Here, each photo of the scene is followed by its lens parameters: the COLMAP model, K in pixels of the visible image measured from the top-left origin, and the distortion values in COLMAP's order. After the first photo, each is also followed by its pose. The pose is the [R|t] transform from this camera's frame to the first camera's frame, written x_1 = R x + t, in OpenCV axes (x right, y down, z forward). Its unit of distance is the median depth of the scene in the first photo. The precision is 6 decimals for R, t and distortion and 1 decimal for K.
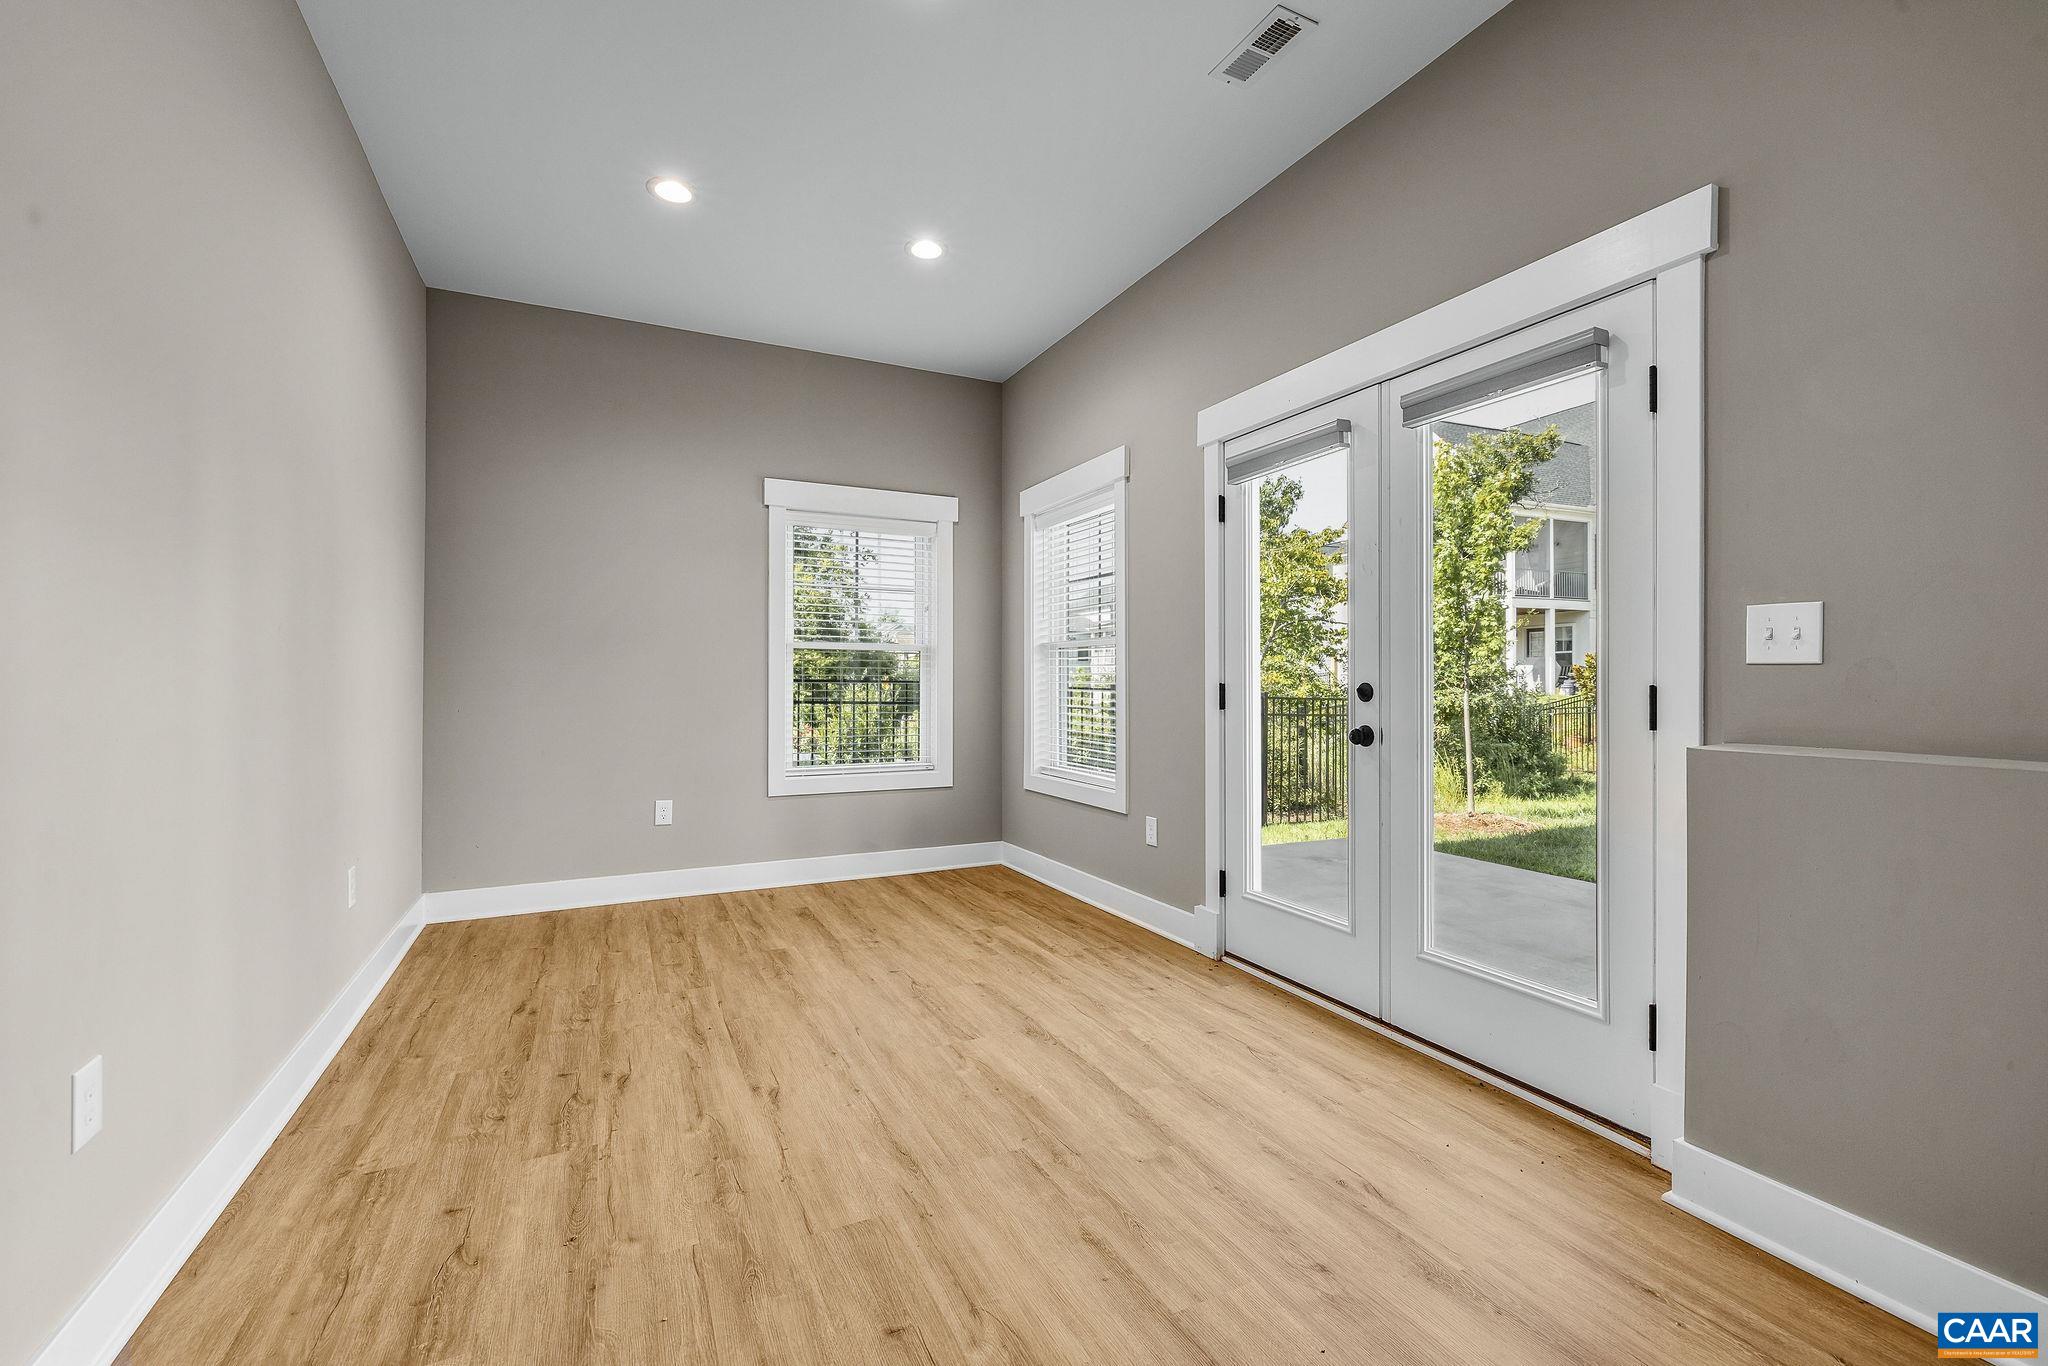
lens RADIAL K [[847.6, 0, 1019.1], [0, 847.6, 678.4], [0, 0, 1]] dist [0.000261, -0.000544]
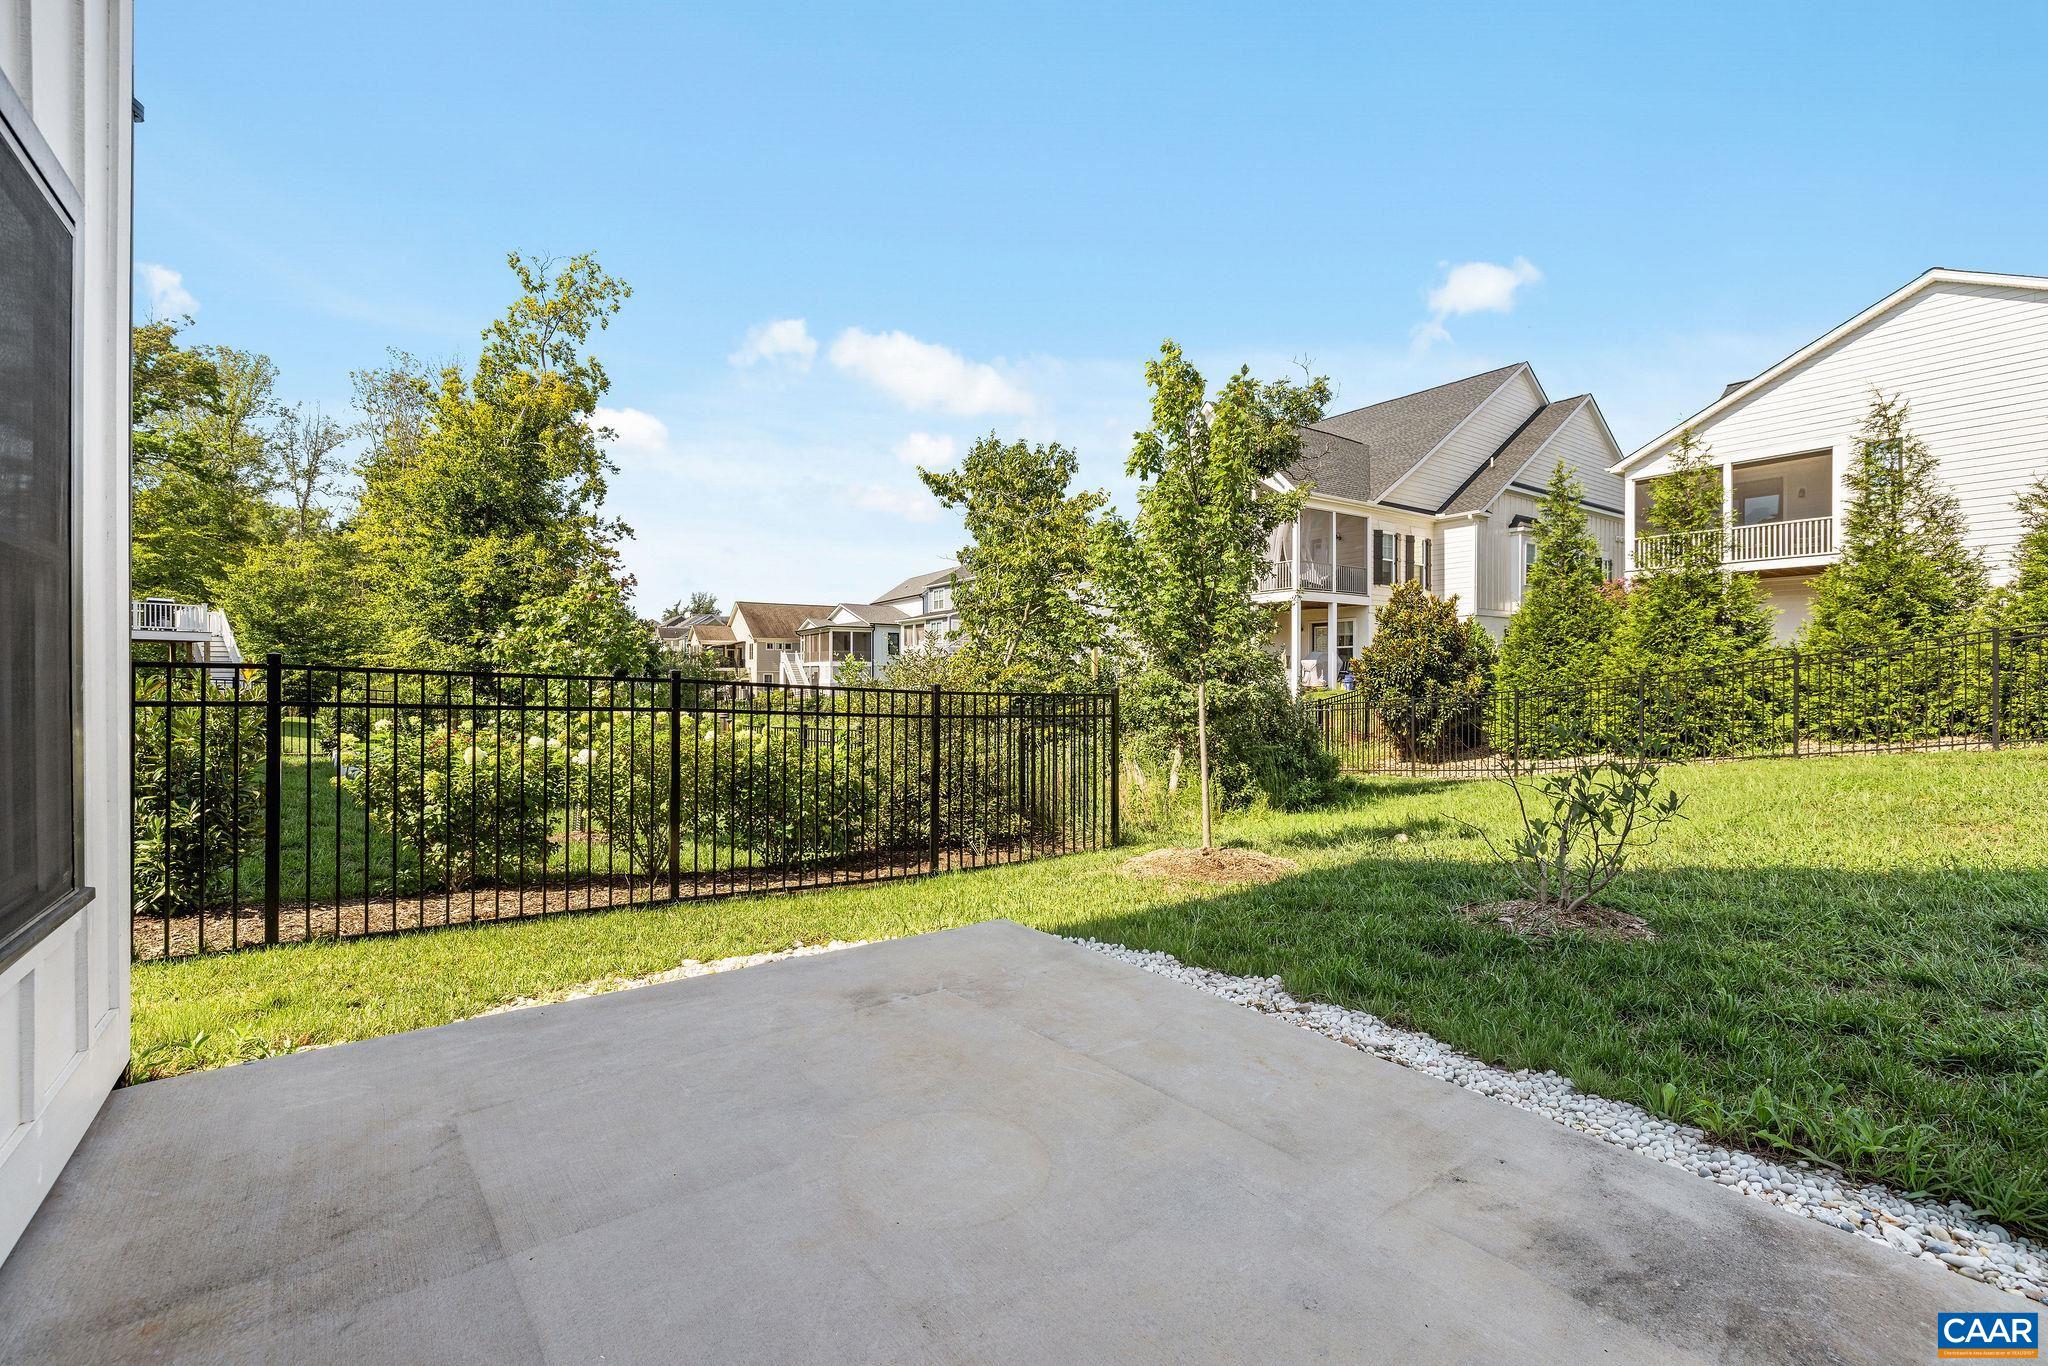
lens RADIAL K [[866.5, 0, 1023.7], [0, 866.5, 677.5], [0, 0, 1]] dist [-0.000460, 0.000226]
pose [[0.978137, -0.001157, 0.207958, 0.381532], [0.000990, 0.999999, 0.000909, 0.020265], [-0.207959, -0.000683, 0.978137, 0.518206]]
